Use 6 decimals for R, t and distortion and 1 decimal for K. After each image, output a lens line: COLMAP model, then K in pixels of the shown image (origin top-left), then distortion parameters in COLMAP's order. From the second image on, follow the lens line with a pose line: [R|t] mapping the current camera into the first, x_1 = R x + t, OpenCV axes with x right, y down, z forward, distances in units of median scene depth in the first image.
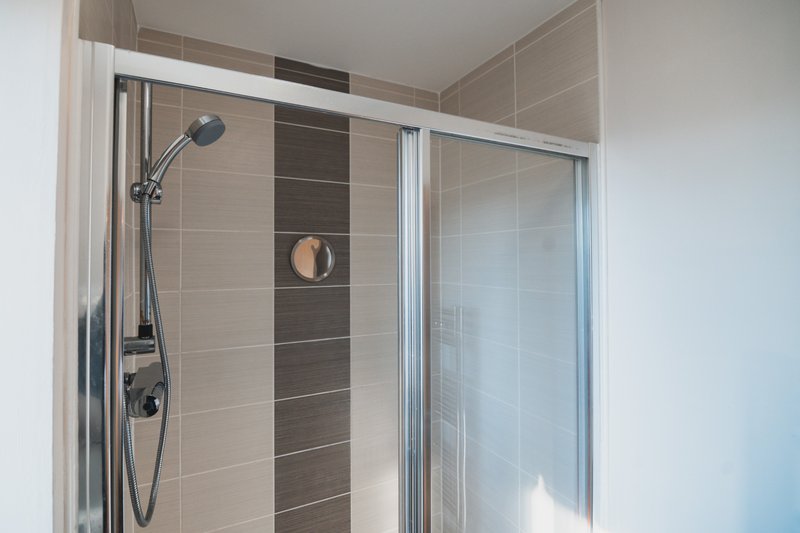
lens RADIAL K [[384.3, 0, 368.6], [0, 384.3, 252.7], [0, 0, 1]] dist [-0.012817, -0.001110]
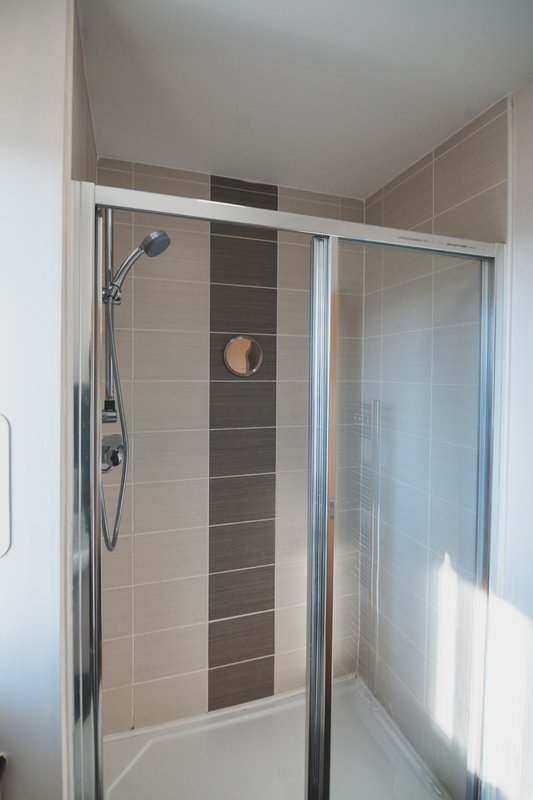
lens RADIAL K [[389.3, 0, 251.2], [0, 389.3, 379.6], [0, 0, 1]] dist [-0.012731, -0.000736]
pose [[0.990559, 0.013434, -0.136429, 0.038898], [-0.008282, 0.999234, 0.038256, 0.045585], [0.136839, -0.036765, 0.989911, -0.143481]]
